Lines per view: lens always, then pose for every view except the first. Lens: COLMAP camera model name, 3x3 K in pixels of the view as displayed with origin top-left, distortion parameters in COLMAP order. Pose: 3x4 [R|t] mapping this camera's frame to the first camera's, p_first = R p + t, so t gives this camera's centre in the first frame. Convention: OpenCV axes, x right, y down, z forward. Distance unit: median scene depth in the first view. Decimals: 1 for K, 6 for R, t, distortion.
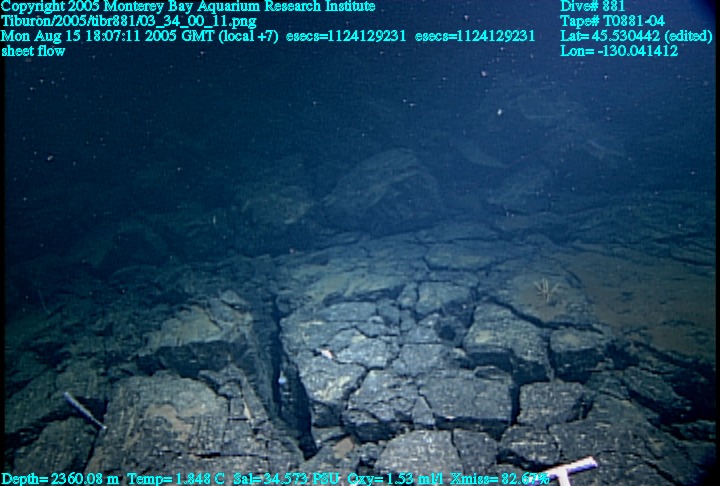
lens RADIAL K [[473.2, 0, 347.8], [0, 473.2, 266.2], [0, 0, 1]] dist [-0.122643, 0.116501]
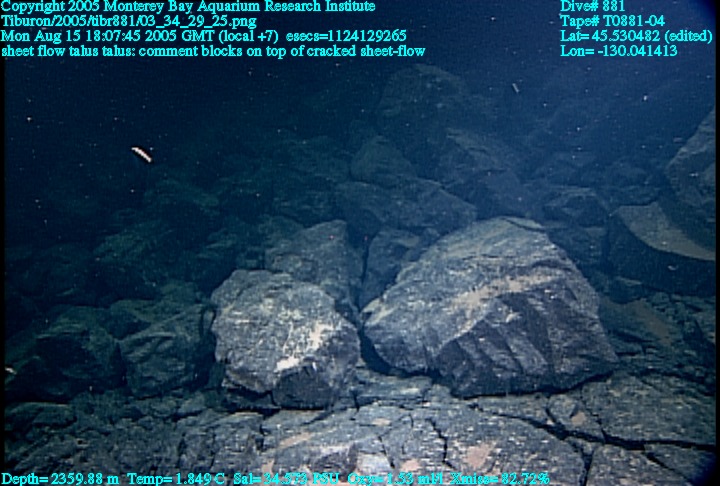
lens RADIAL K [[473.2, 0, 347.8], [0, 473.2, 266.2], [0, 0, 1]] dist [-0.122643, 0.116501]
pose [[0.984642, 0.044381, -0.168851, 0.018035], [-0.061470, 0.993349, -0.097360, -0.149635], [0.163407, 0.106244, 0.980821, 0.502470]]
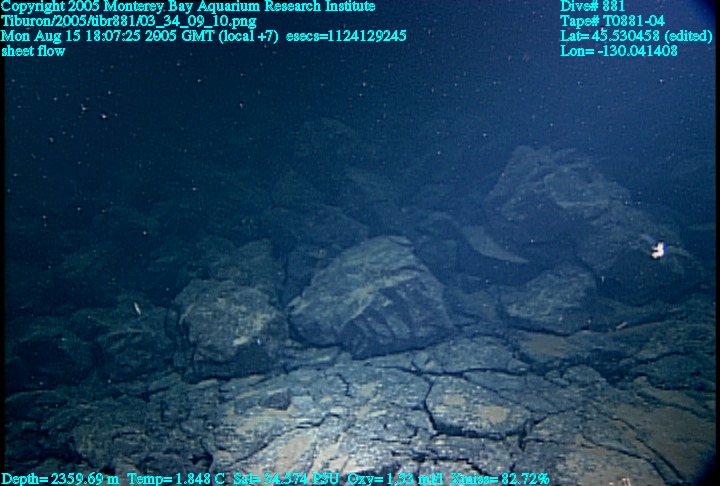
lens RADIAL K [[473.2, 0, 347.8], [0, 473.2, 266.2], [0, 0, 1]] dist [-0.122643, 0.116501]
pose [[0.999770, 0.011927, 0.017839, 0.028170], [-0.009676, 0.992563, -0.121351, -0.121012], [-0.019154, 0.121150, 0.992449, 0.256445]]
